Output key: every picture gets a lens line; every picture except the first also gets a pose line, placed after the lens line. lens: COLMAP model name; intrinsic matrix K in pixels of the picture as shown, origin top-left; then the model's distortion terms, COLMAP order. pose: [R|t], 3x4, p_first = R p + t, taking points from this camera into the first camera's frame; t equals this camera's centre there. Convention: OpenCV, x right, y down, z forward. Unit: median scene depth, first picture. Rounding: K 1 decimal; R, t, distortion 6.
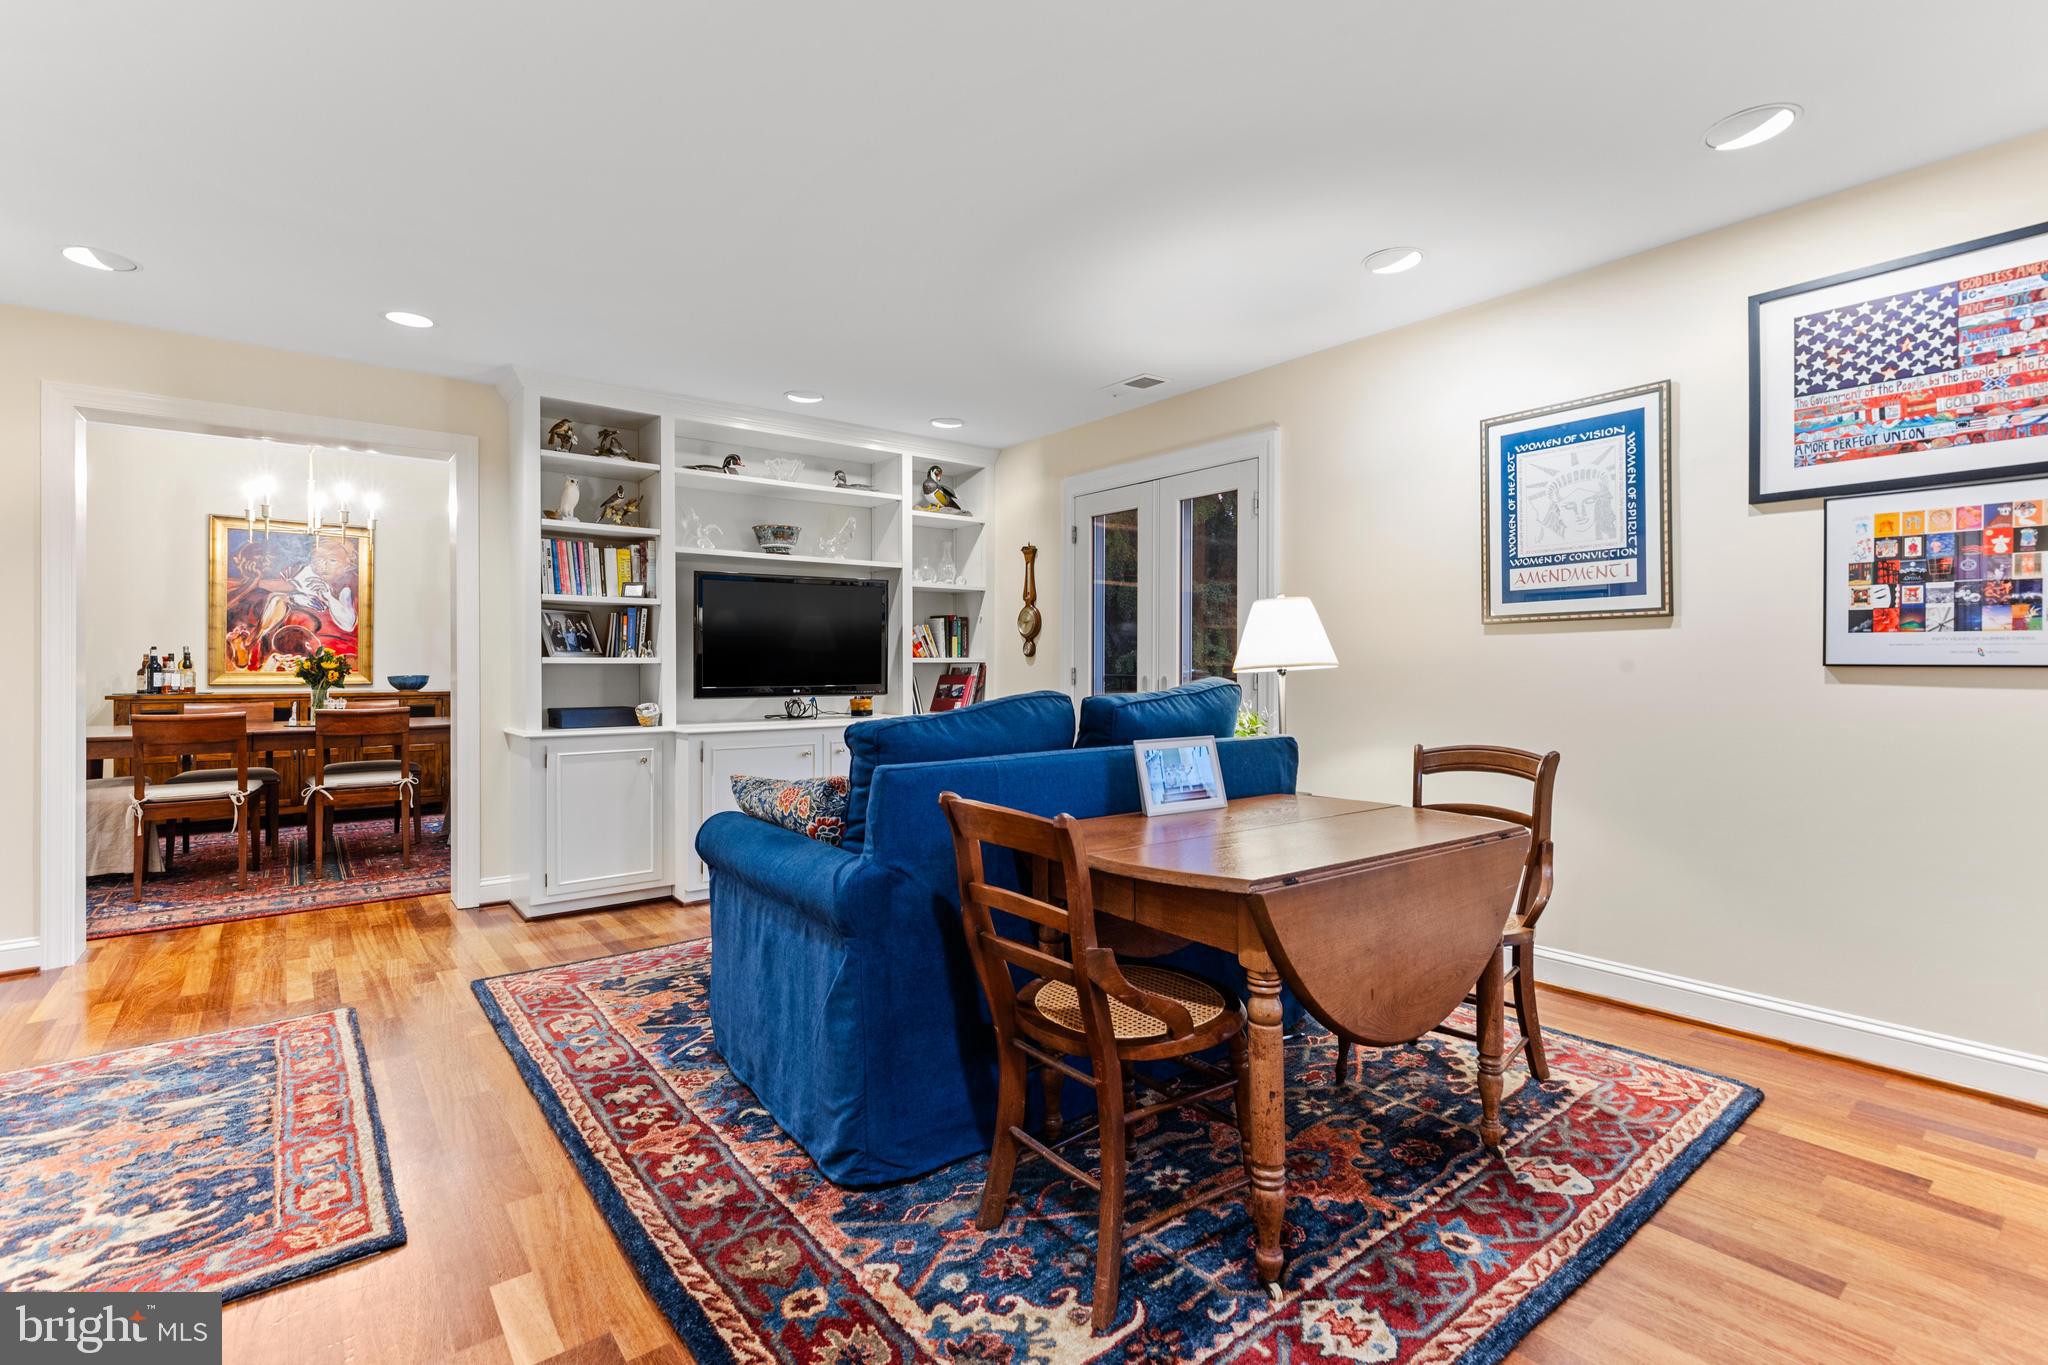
lens RADIAL K [[924.7, 0, 1025.5], [0, 924.7, 662.6], [0, 0, 1]] dist [0.005888, -0.001876]
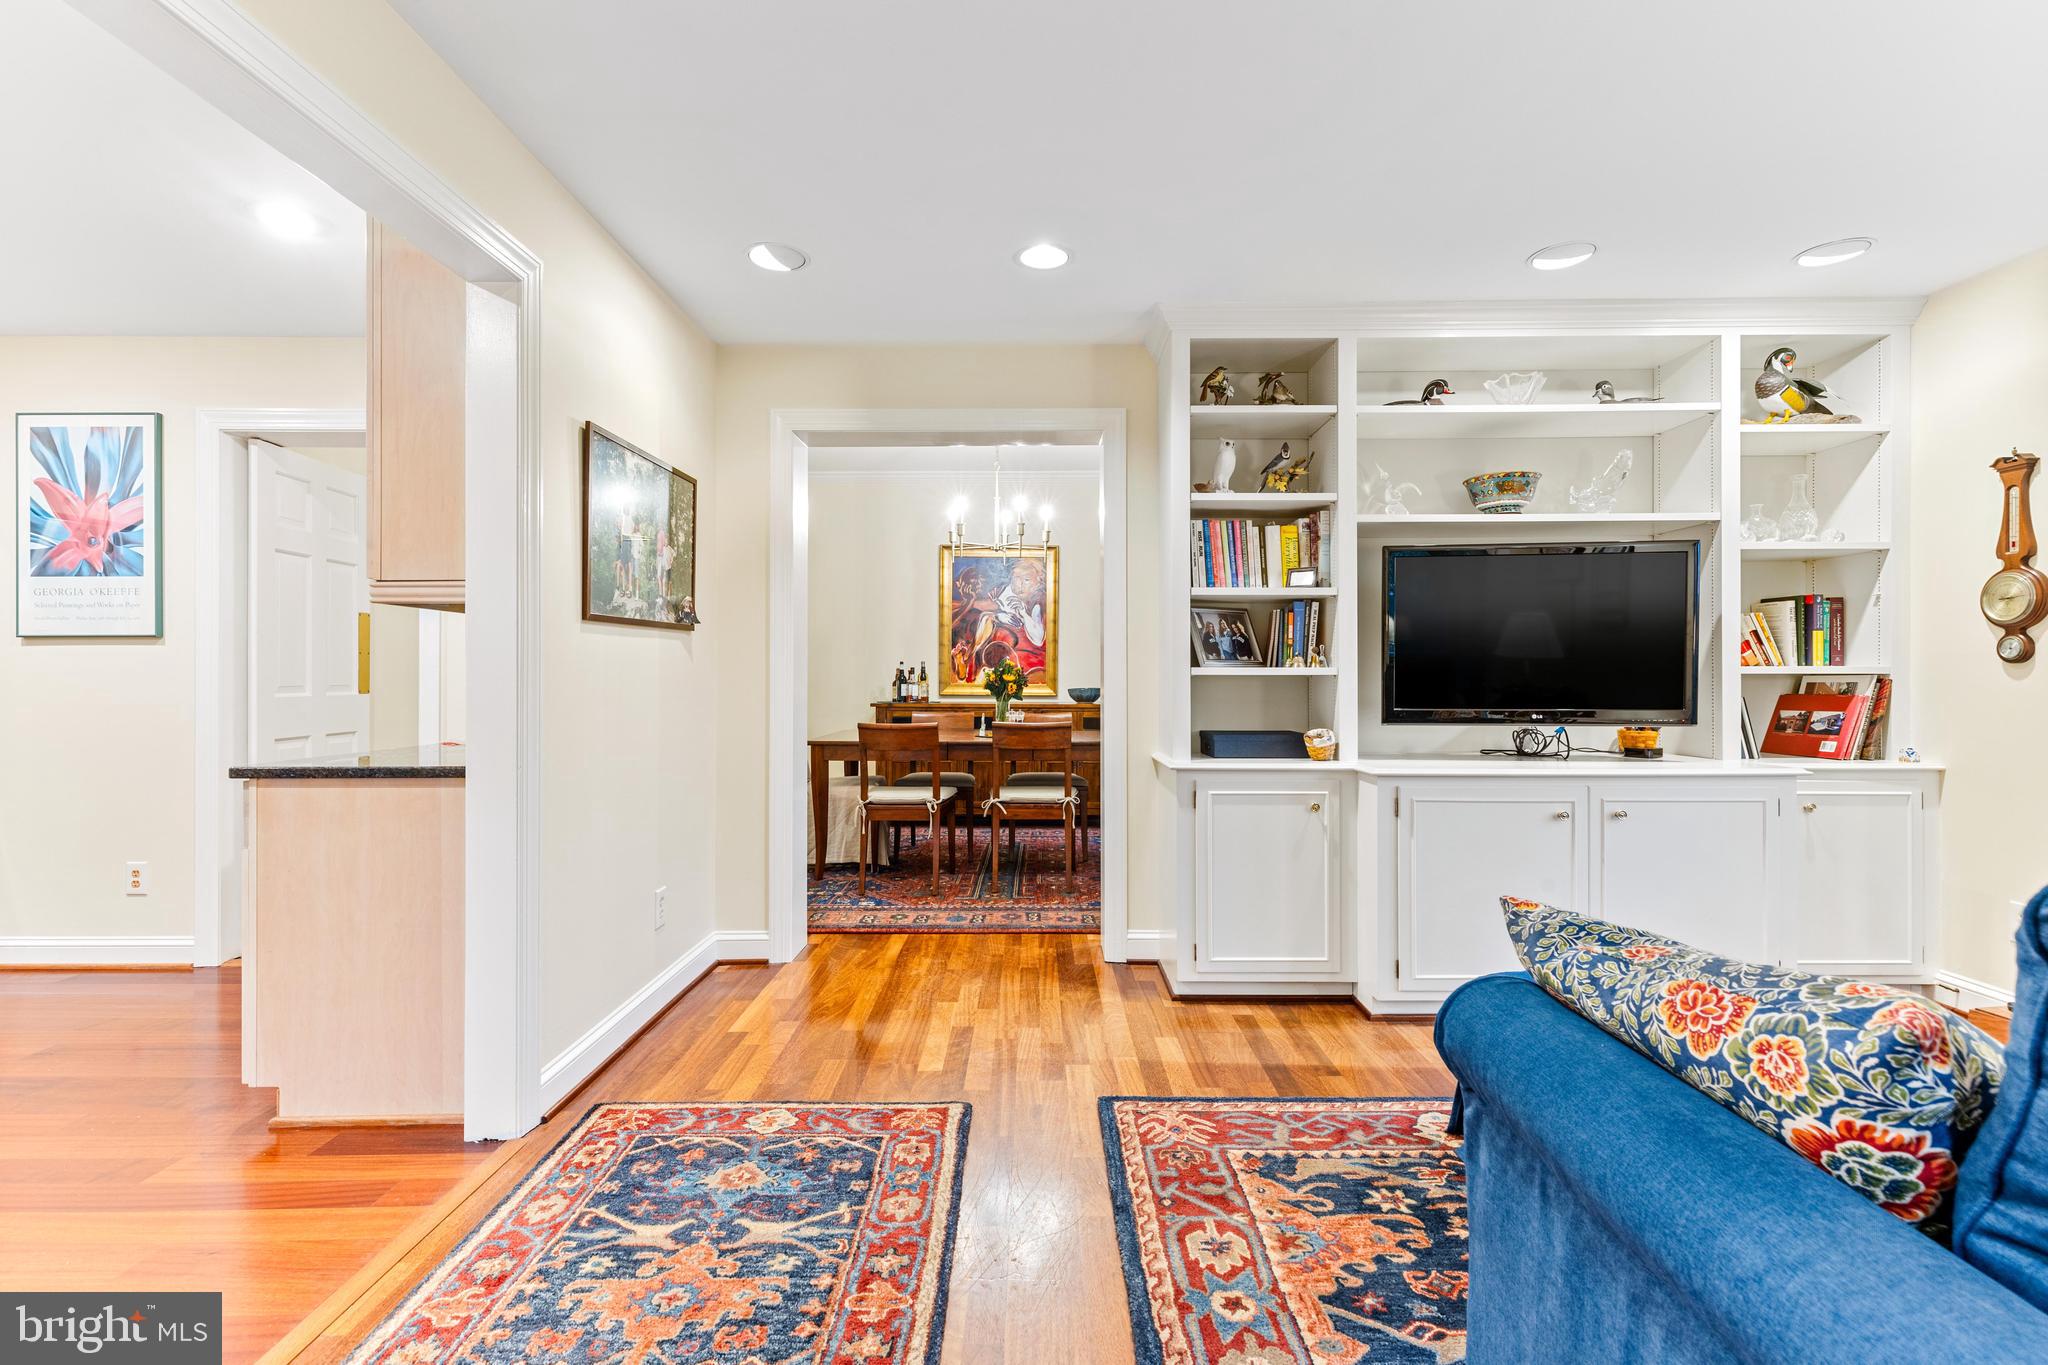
lens RADIAL K [[924.7, 0, 1029.6], [0, 924.7, 676.3], [0, 0, 1]] dist [0.005888, -0.001876]
pose [[0.779012, 0.000200, -0.627009, -0.114409], [-0.000460, 1.000000, -0.000254, 0.001821], [0.627008, 0.000486, 0.779012, 0.253729]]
